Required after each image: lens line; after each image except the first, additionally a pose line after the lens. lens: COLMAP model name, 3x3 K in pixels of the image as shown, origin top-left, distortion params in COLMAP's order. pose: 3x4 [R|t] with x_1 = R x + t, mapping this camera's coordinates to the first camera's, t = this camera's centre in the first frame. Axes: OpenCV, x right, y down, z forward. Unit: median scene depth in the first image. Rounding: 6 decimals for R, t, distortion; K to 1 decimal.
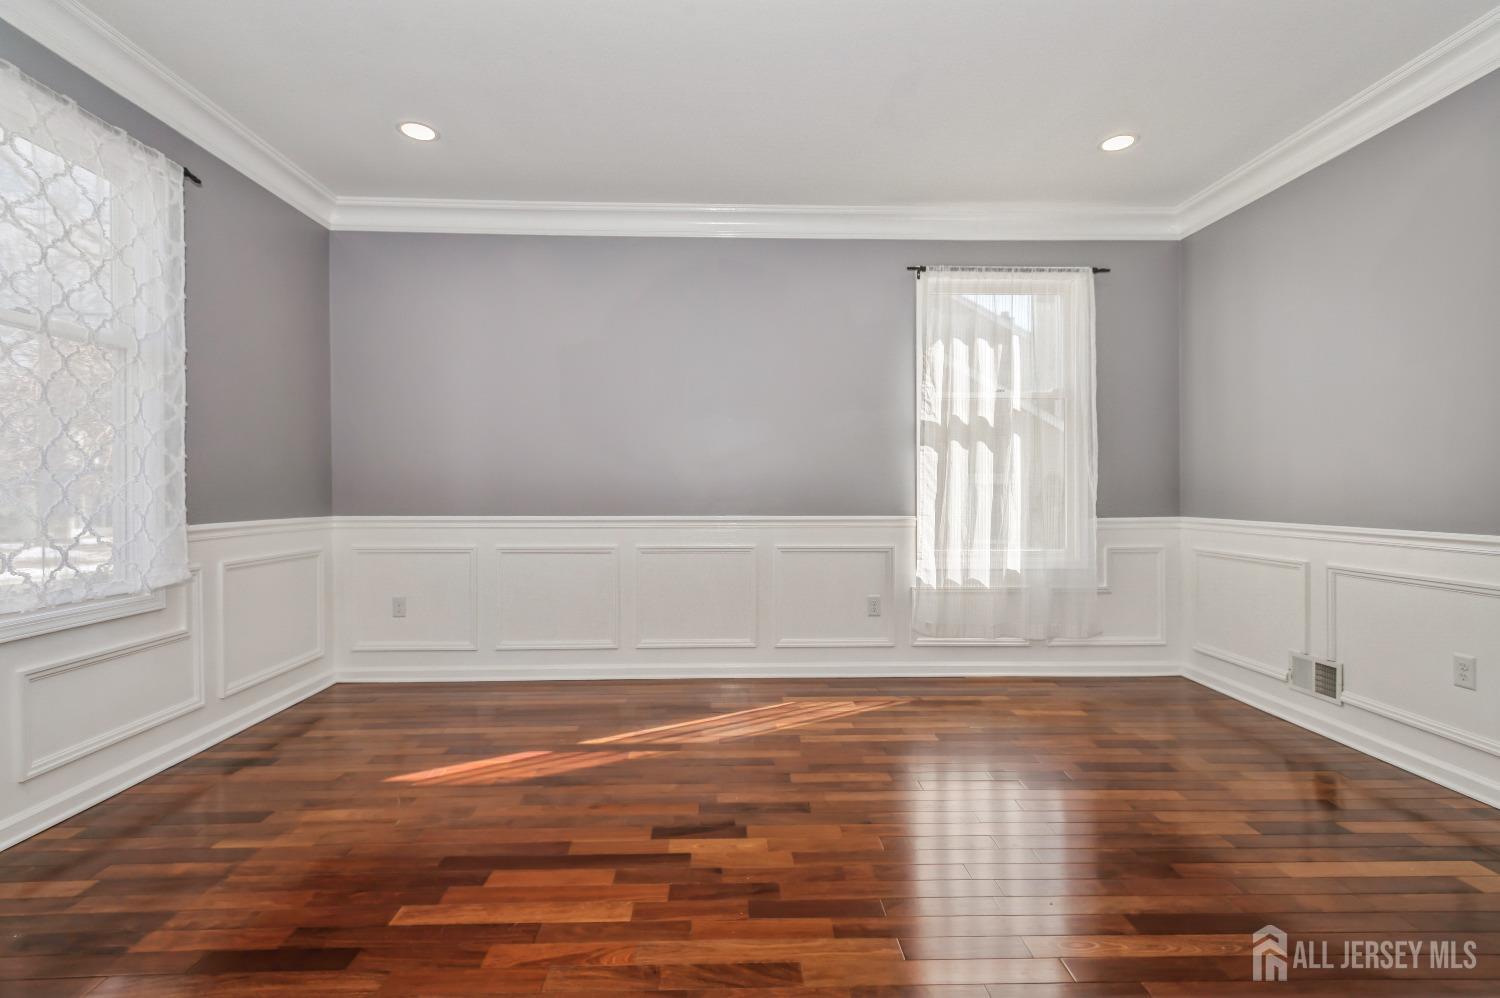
lens RADIAL K [[716.1, 0, 749.6], [0, 716.1, 494.8], [0, 0, 1]] dist [0.019107, -0.001943]
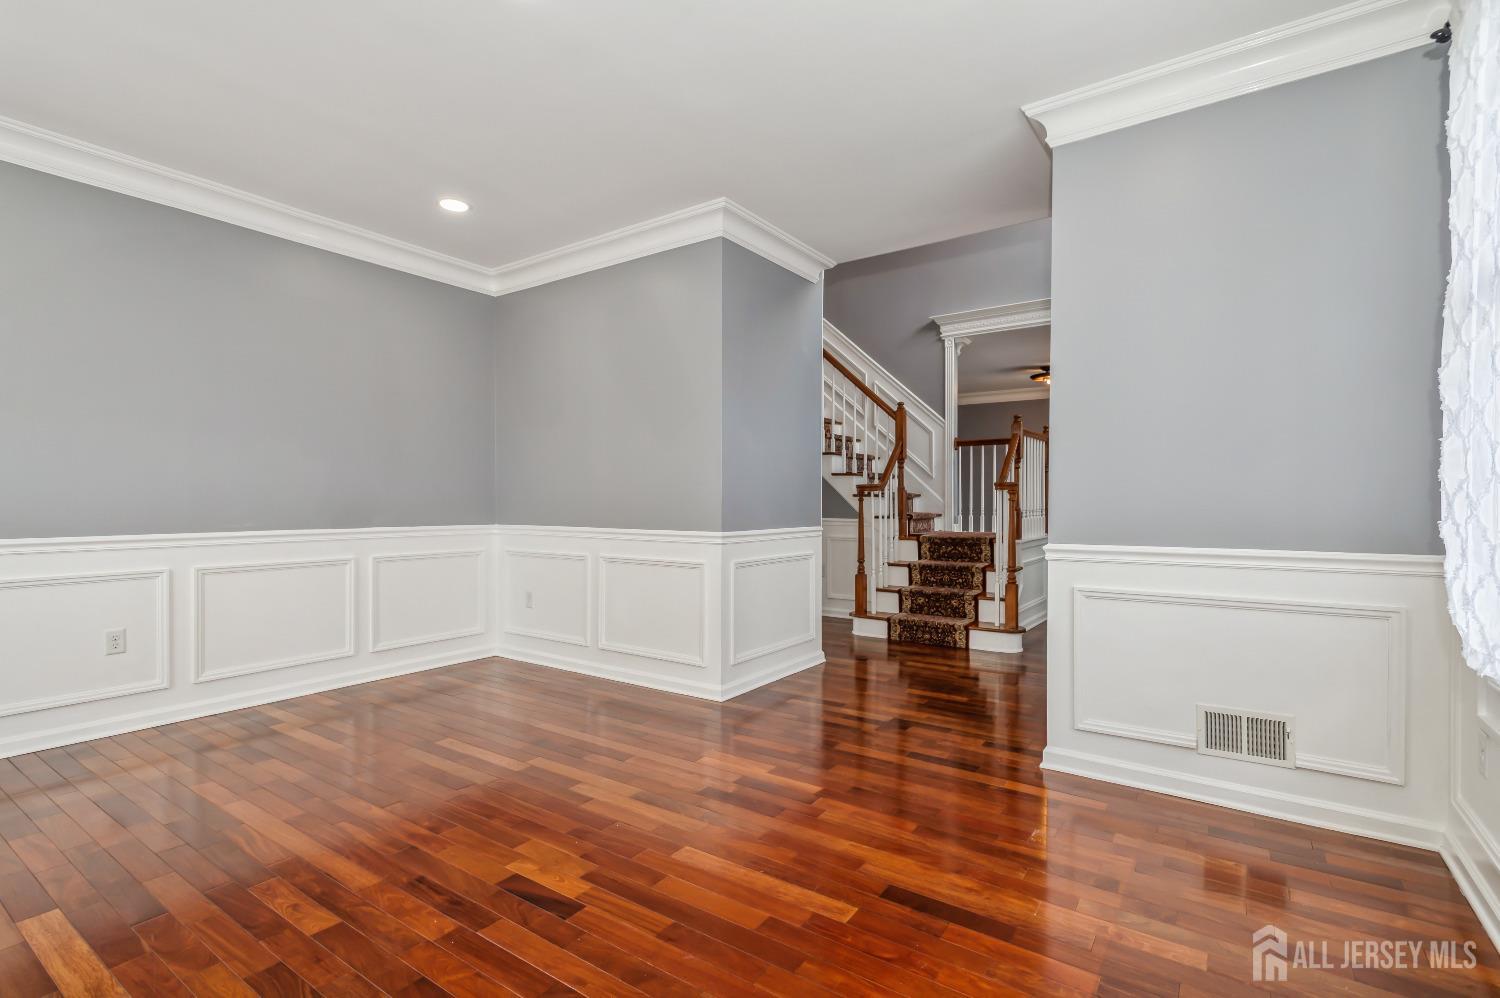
lens RADIAL K [[716.1, 0, 746.2], [0, 716.1, 502.3], [0, 0, 1]] dist [0.019107, -0.001943]
pose [[-0.807392, -0.002389, 0.590010, -0.831344], [0.004177, 0.999944, 0.009764, -0.016941], [-0.590000, 0.010348, -0.807337, 1.636403]]
